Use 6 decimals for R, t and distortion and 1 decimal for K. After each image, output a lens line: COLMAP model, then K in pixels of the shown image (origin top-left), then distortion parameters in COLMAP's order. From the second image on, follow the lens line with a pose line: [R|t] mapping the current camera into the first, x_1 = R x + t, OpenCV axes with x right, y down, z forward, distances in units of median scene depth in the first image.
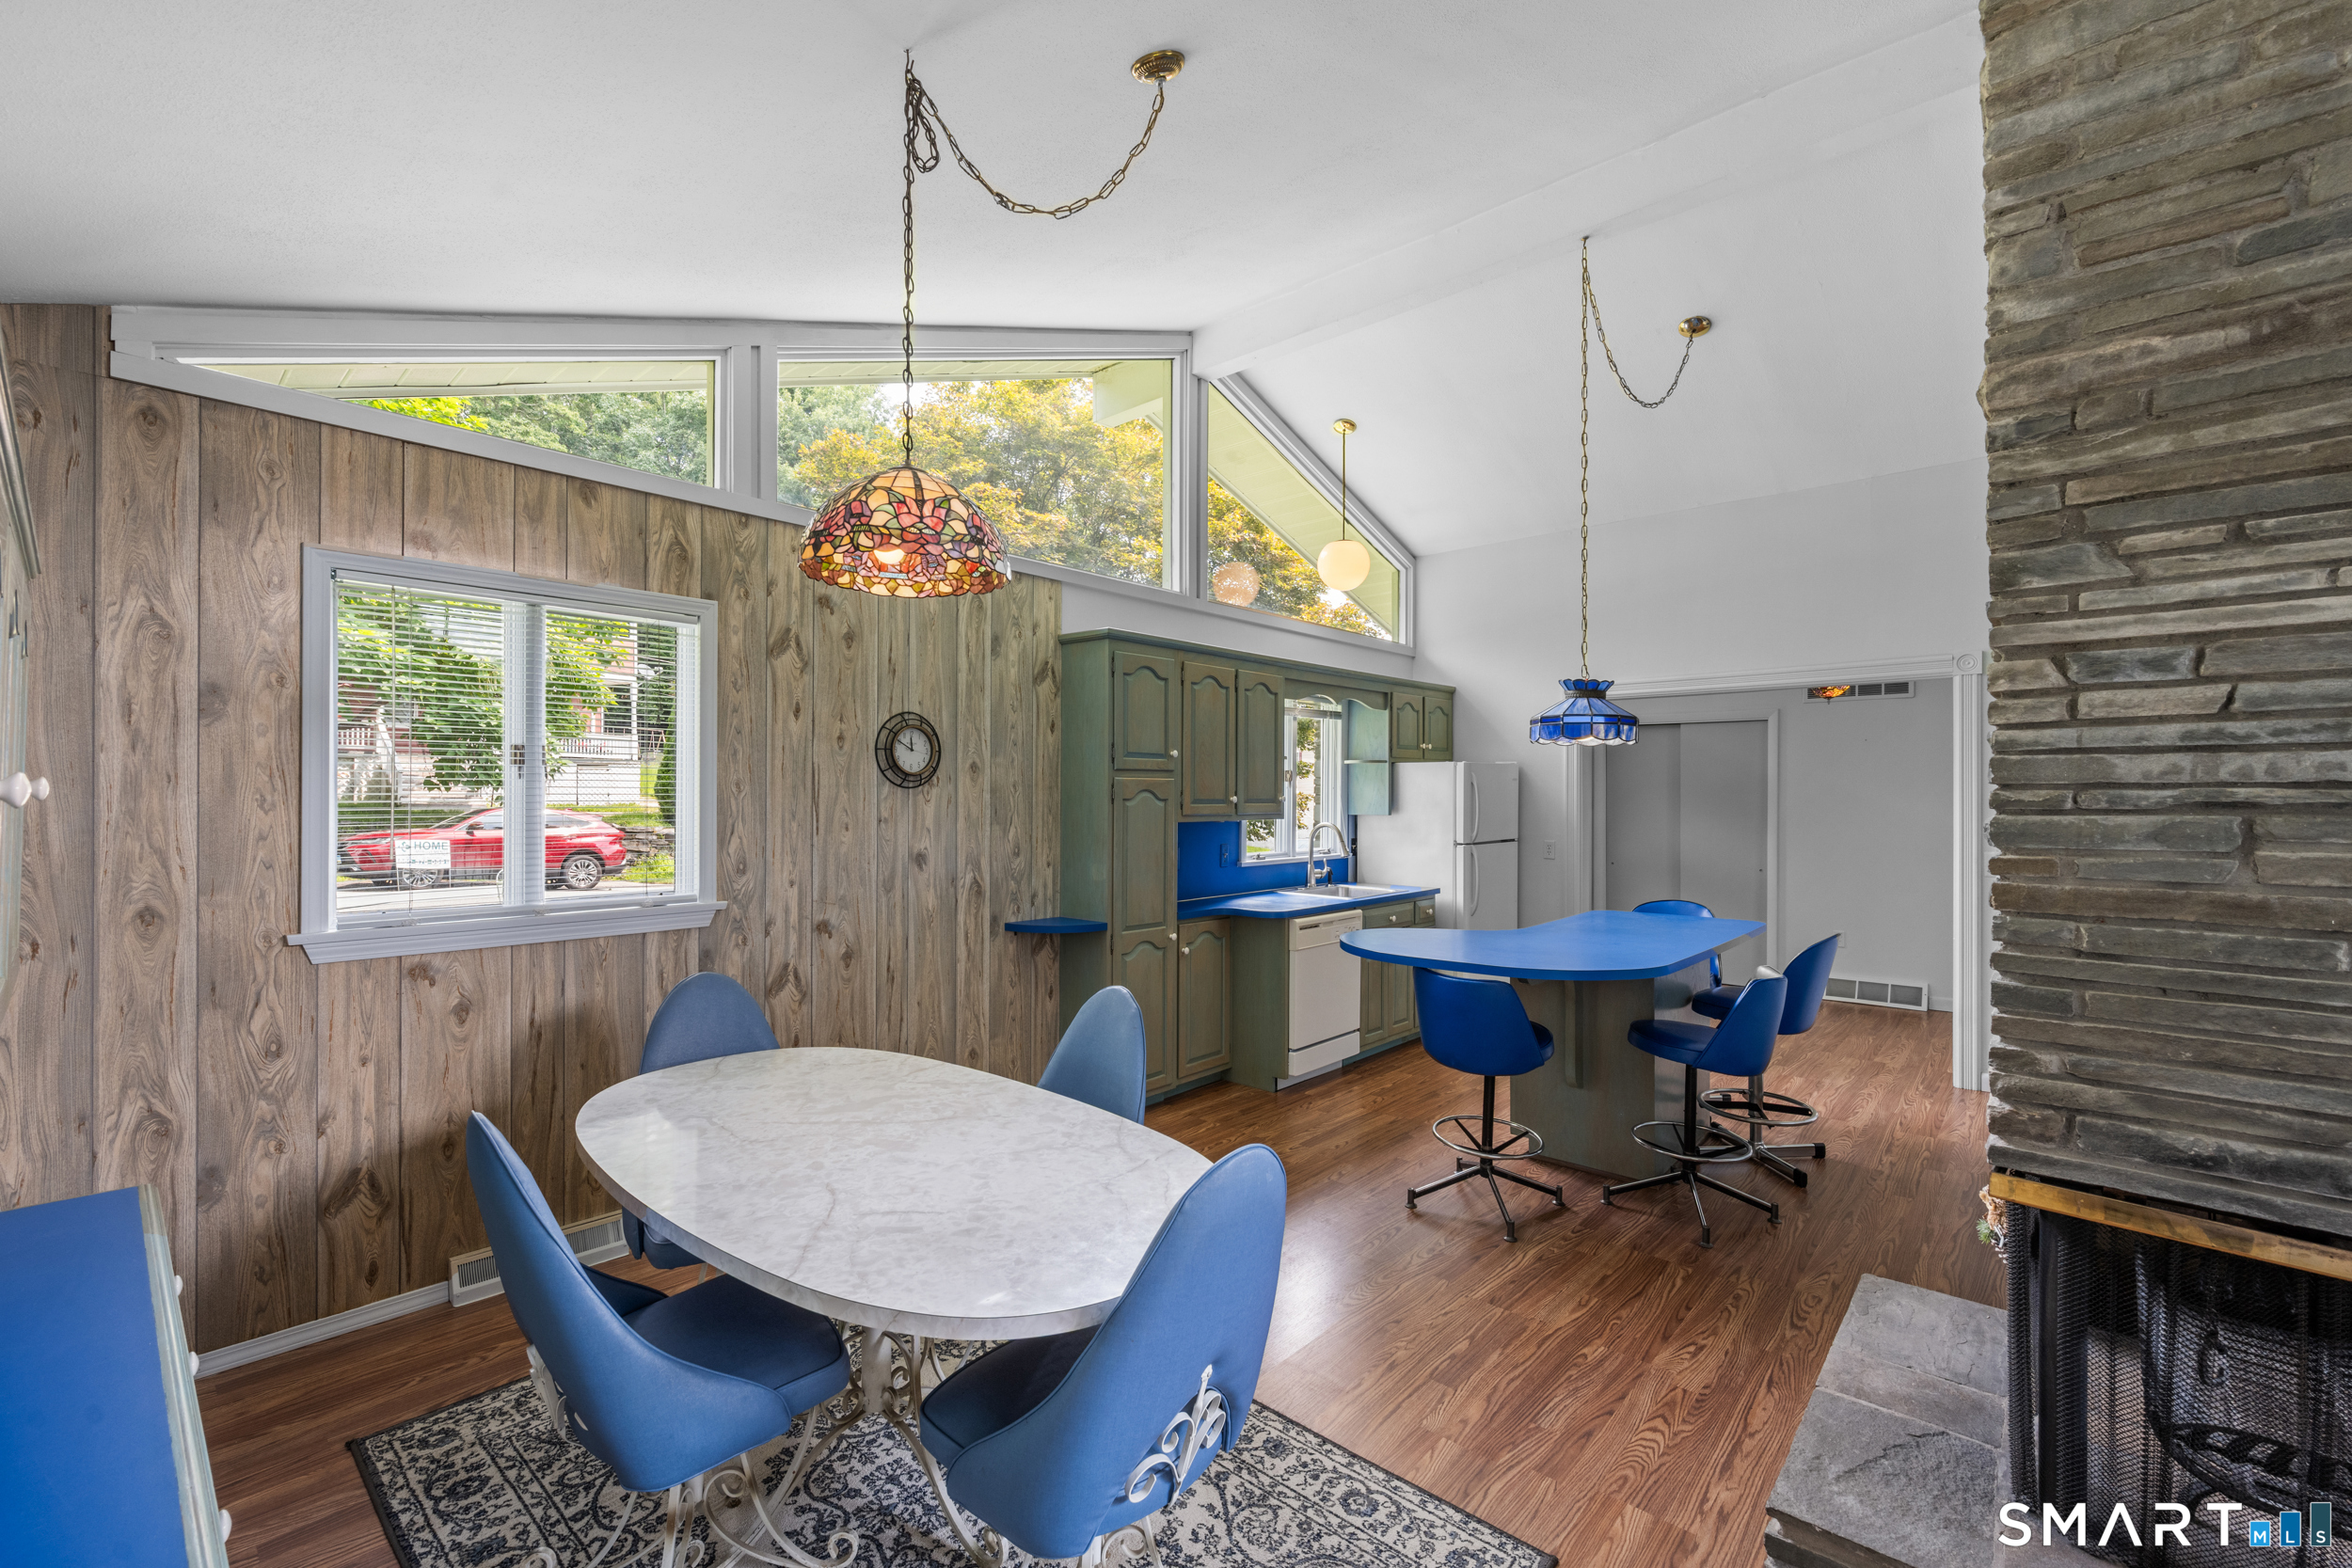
lens RADIAL K [[995.9, 0, 1170.4], [0, 995.9, 790.4], [0, 0, 1]] dist [-0.001160, -0.000670]
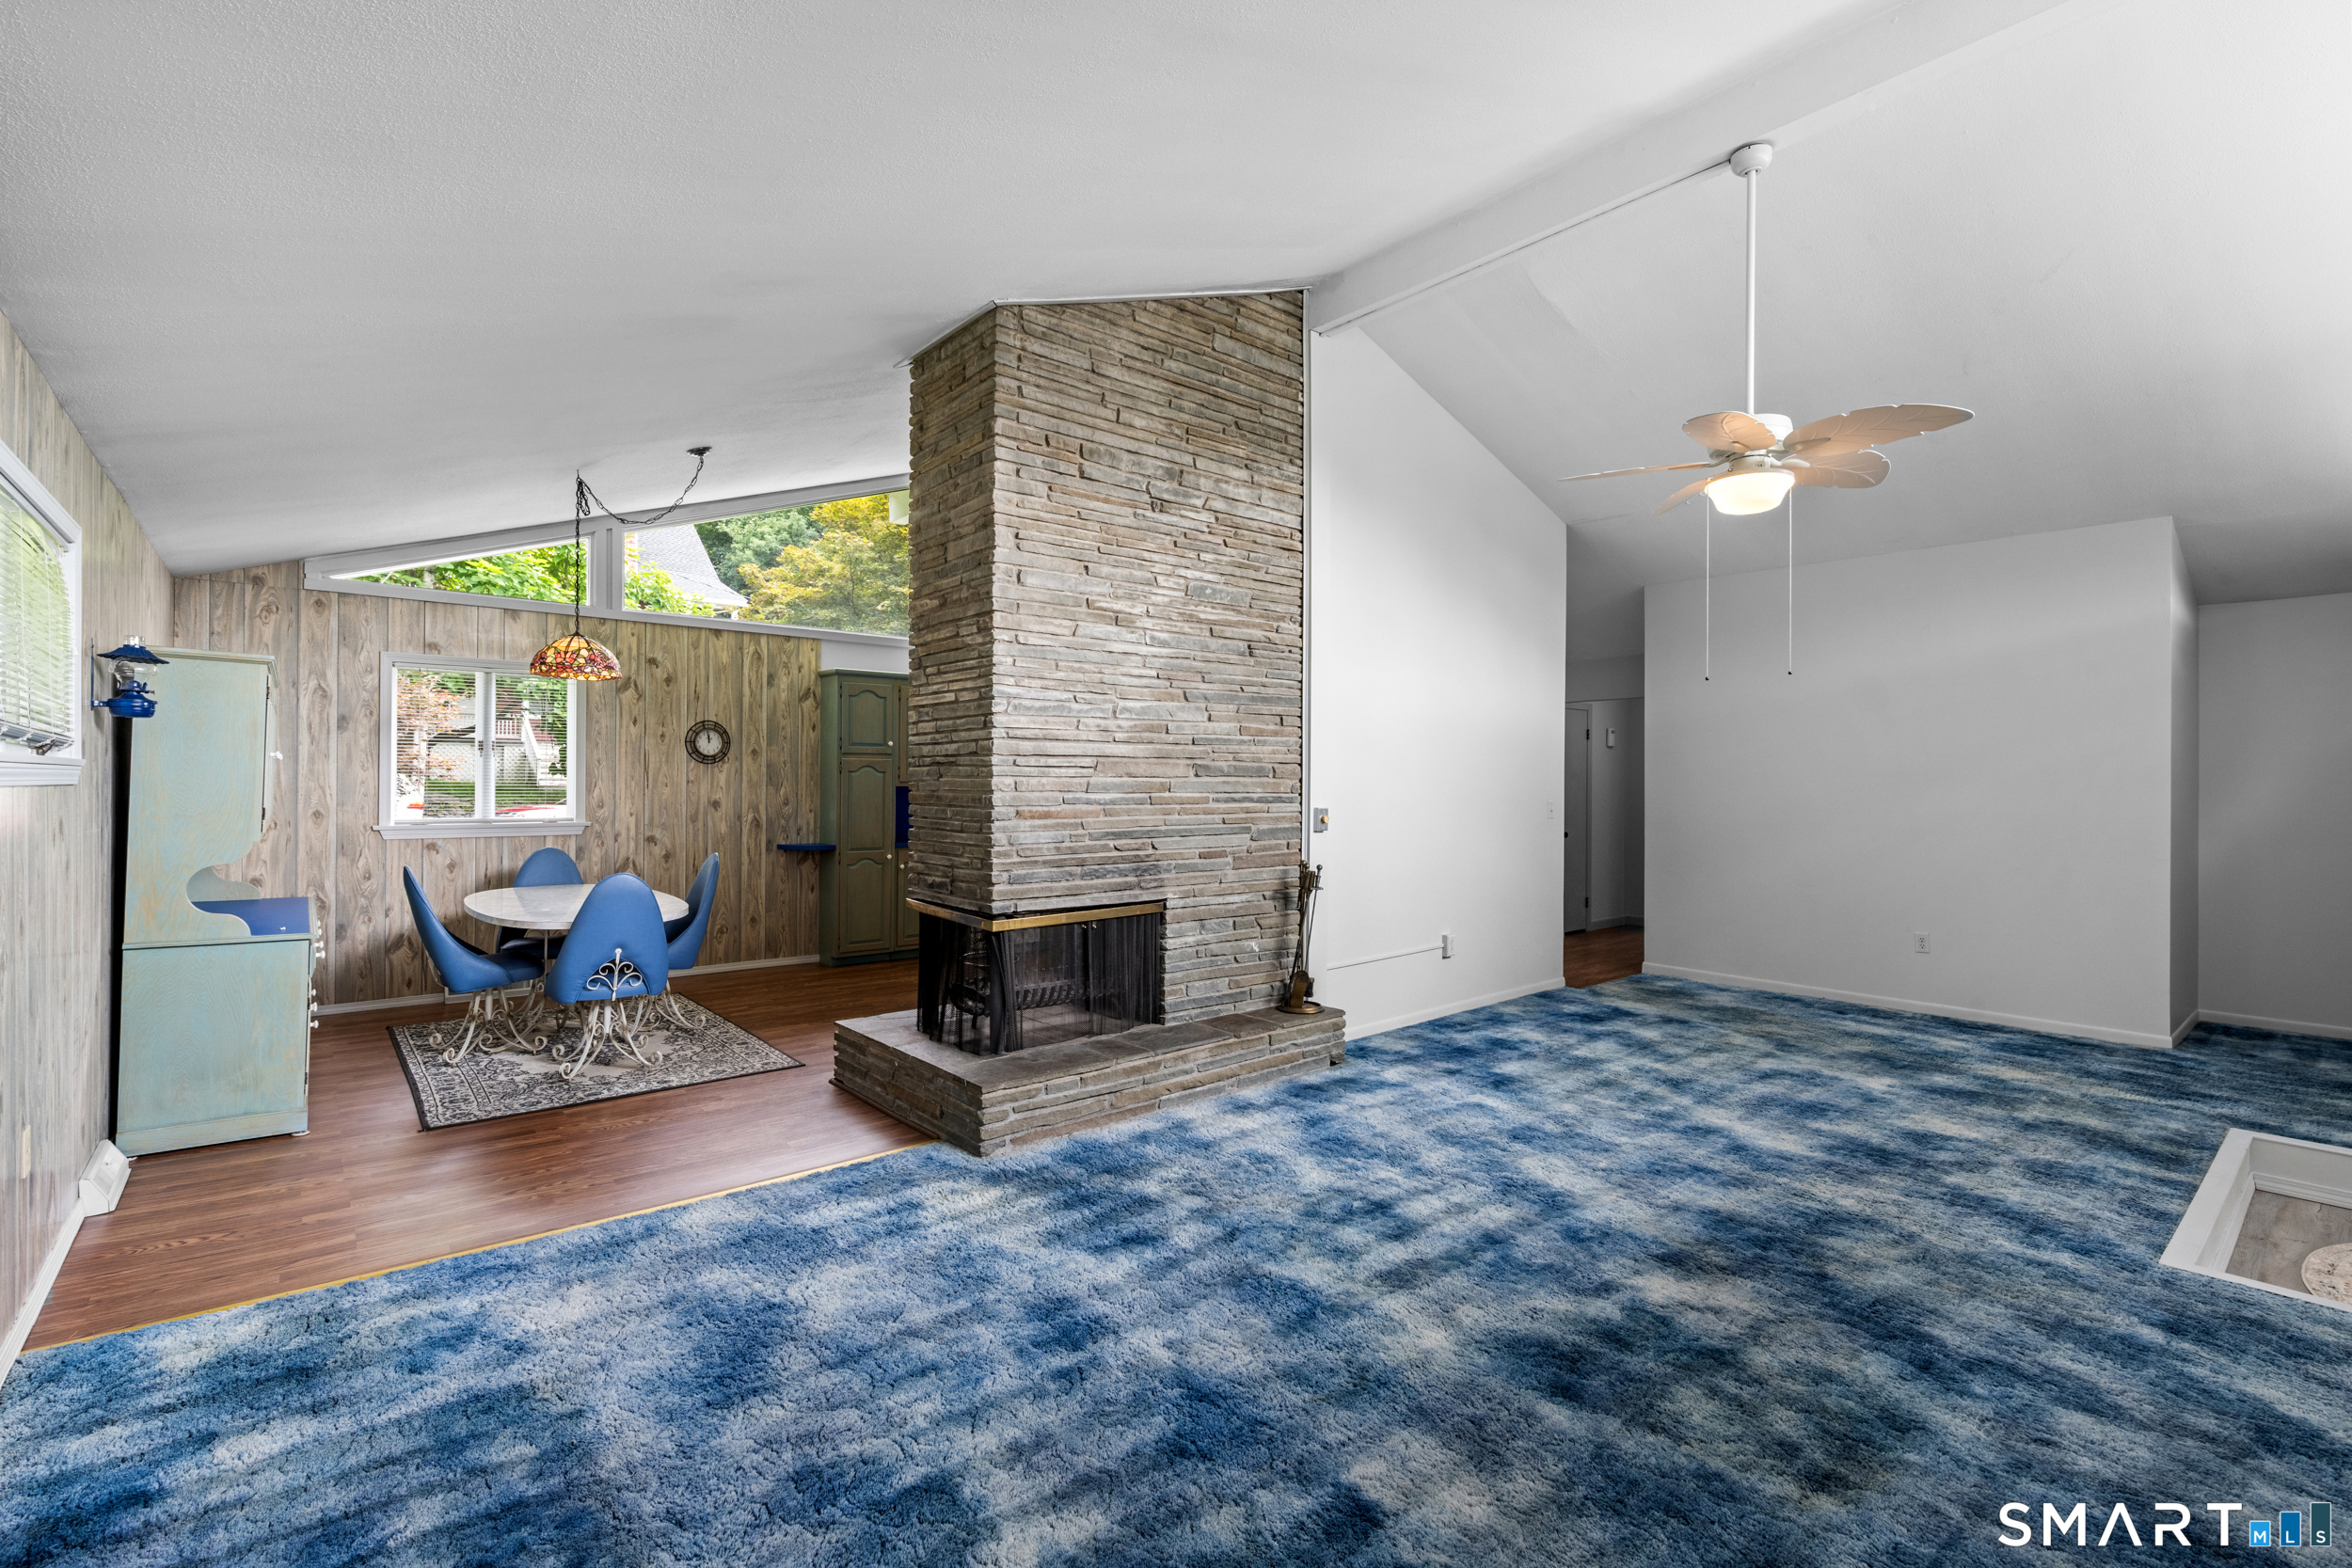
lens RADIAL K [[1047.1, 0, 1180.8], [0, 1047.1, 776.0], [0, 0, 1]] dist [-0.001591, -0.000607]
pose [[0.991666, 0.001229, -0.128833, 0.796416], [-0.001688, 0.999993, -0.003451, 0.024172], [0.128828, 0.003640, 0.991660, -0.721054]]
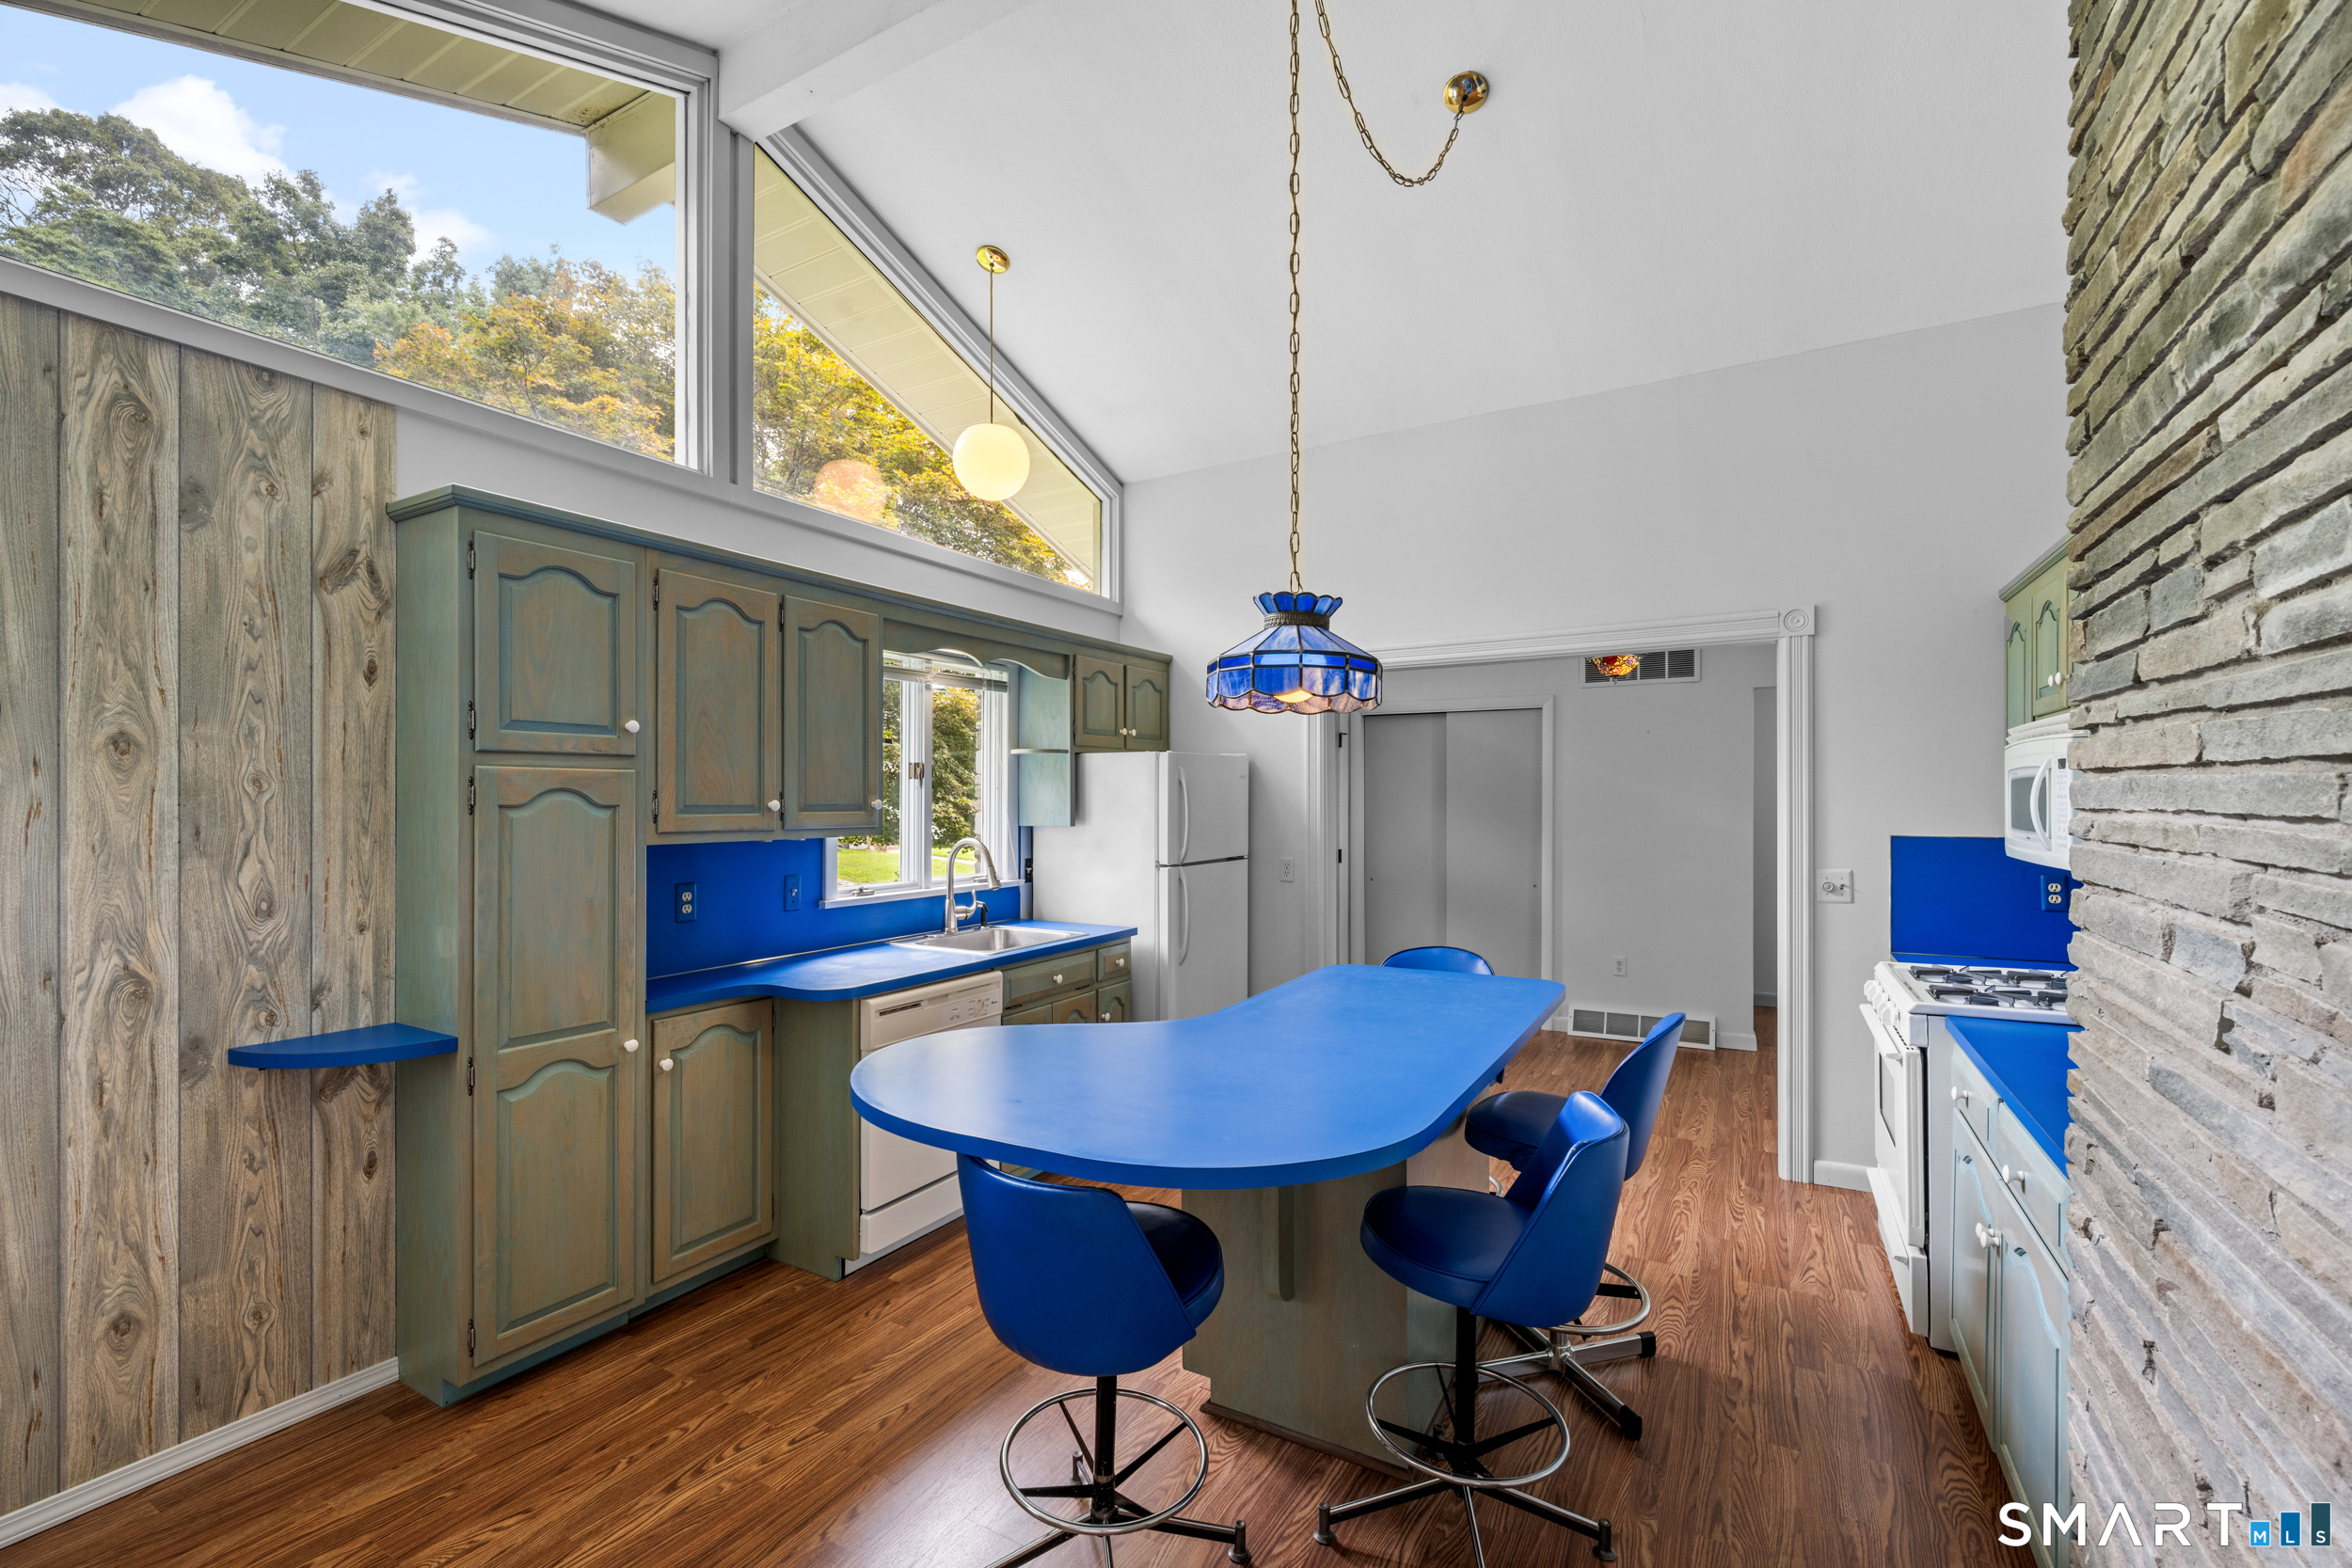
lens RADIAL K [[1001.0, 0, 1173.7], [0, 1001.0, 798.6], [0, 0, 1]] dist [-0.001077, -0.000104]
pose [[0.978540, -0.003972, 0.206020, 0.219243], [0.003521, 0.999991, 0.002553, 0.005349], [-0.206028, -0.001773, 0.978545, 0.428757]]
